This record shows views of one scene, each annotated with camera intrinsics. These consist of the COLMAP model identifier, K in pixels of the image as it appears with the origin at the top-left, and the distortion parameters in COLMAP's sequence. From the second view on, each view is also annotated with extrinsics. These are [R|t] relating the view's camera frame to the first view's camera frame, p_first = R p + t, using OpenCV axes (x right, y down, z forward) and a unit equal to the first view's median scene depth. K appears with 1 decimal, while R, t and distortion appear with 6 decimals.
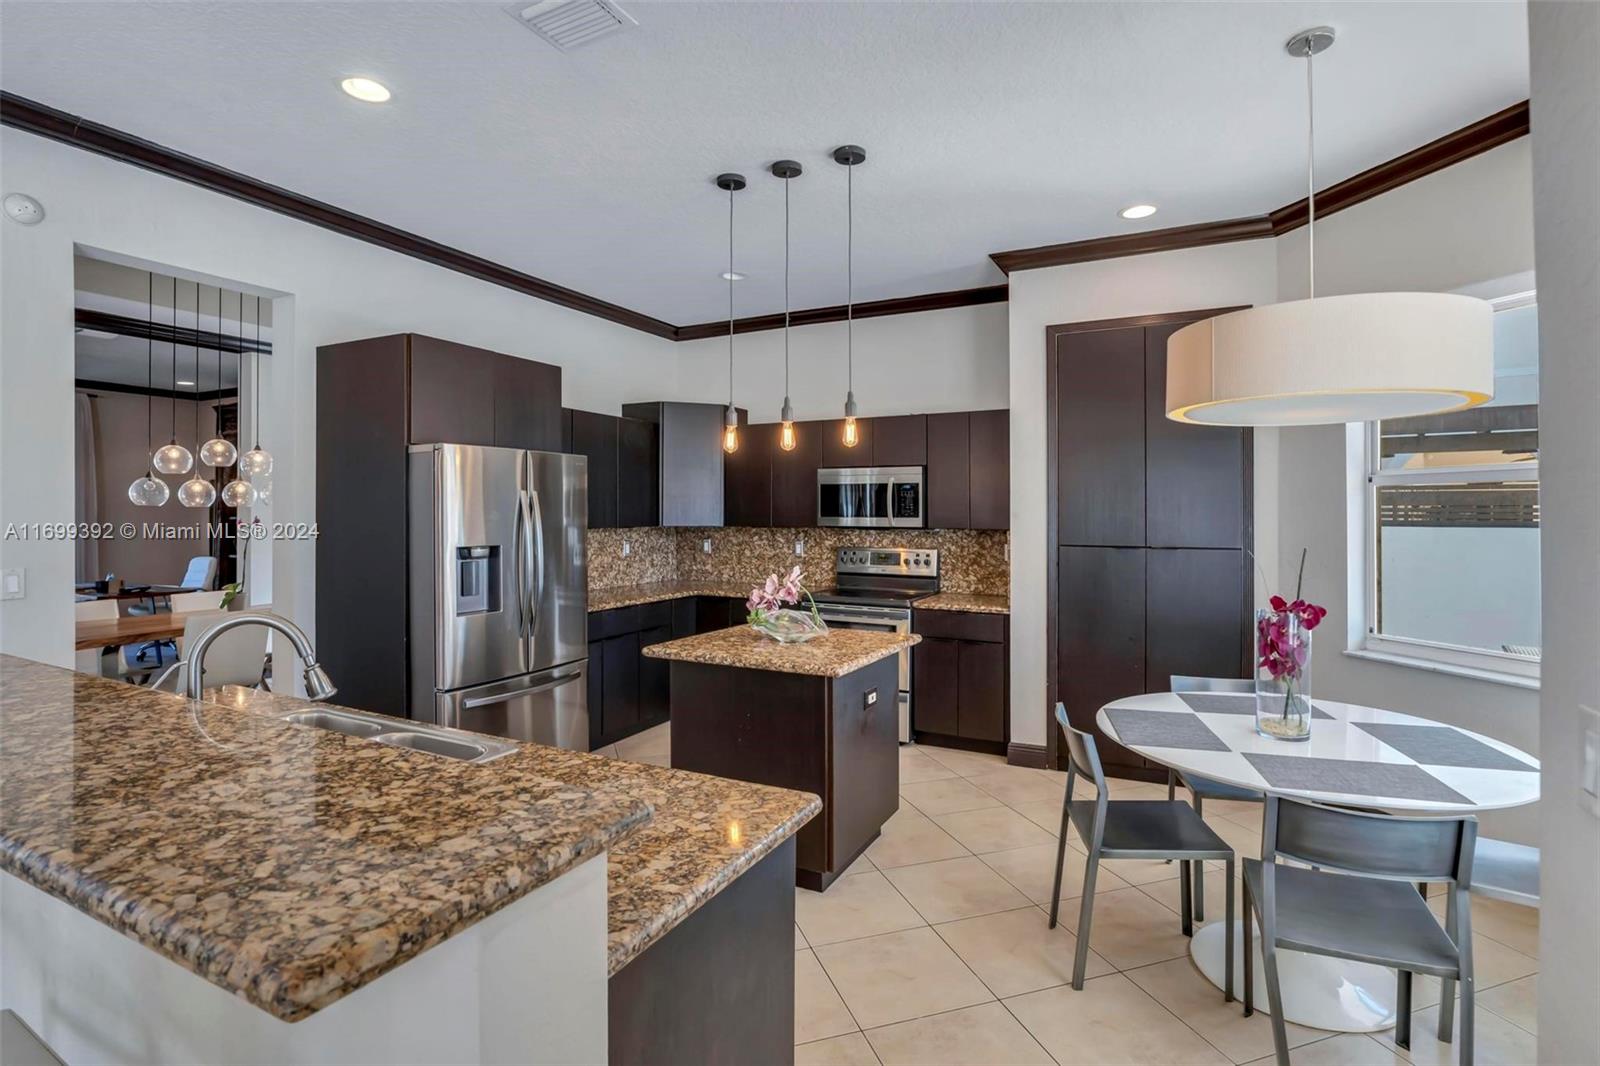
lens RADIAL K [[784.5, 0, 848.9], [0, 784.5, 516.1], [0, 0, 1]] dist [-0.003633, -0.000380]
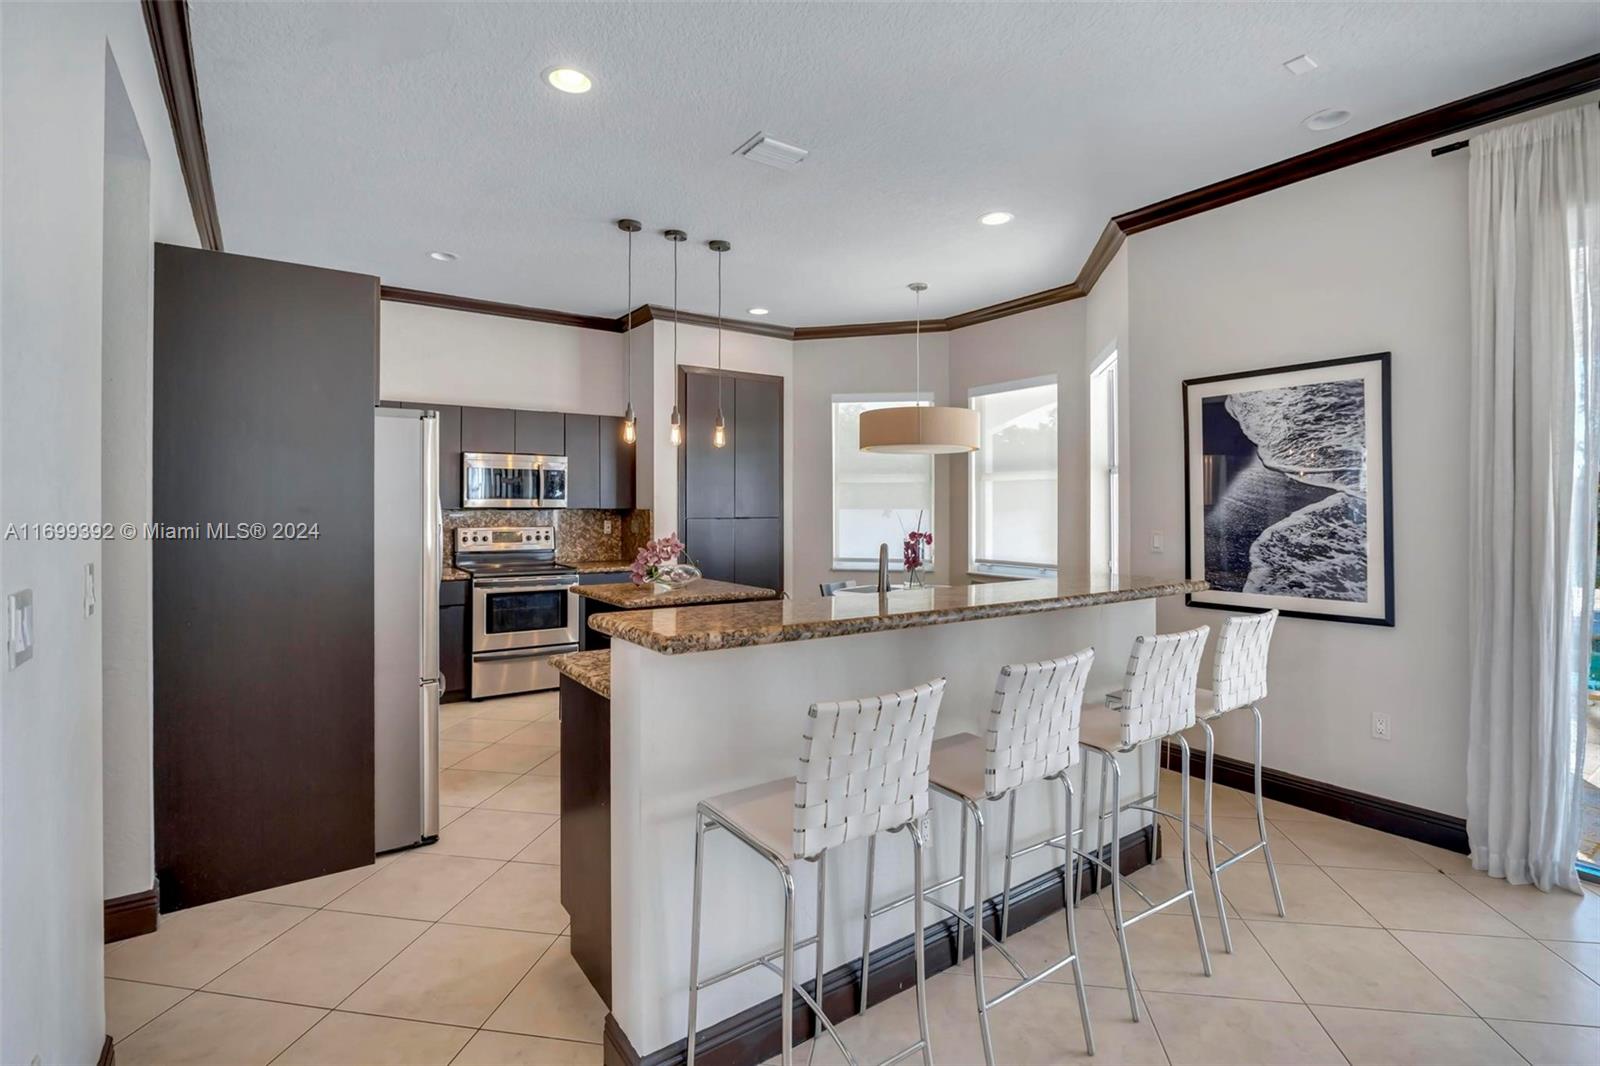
lens RADIAL K [[764.0, 0, 800.5], [0, 764.0, 511.4], [0, 0, 1]] dist [-0.012184, -0.000456]
pose [[0.482131, -0.009223, 0.876051, -0.750015], [0.000278, 0.999946, 0.010374, 0.008123], [-0.876099, -0.004758, 0.482108, 0.124677]]
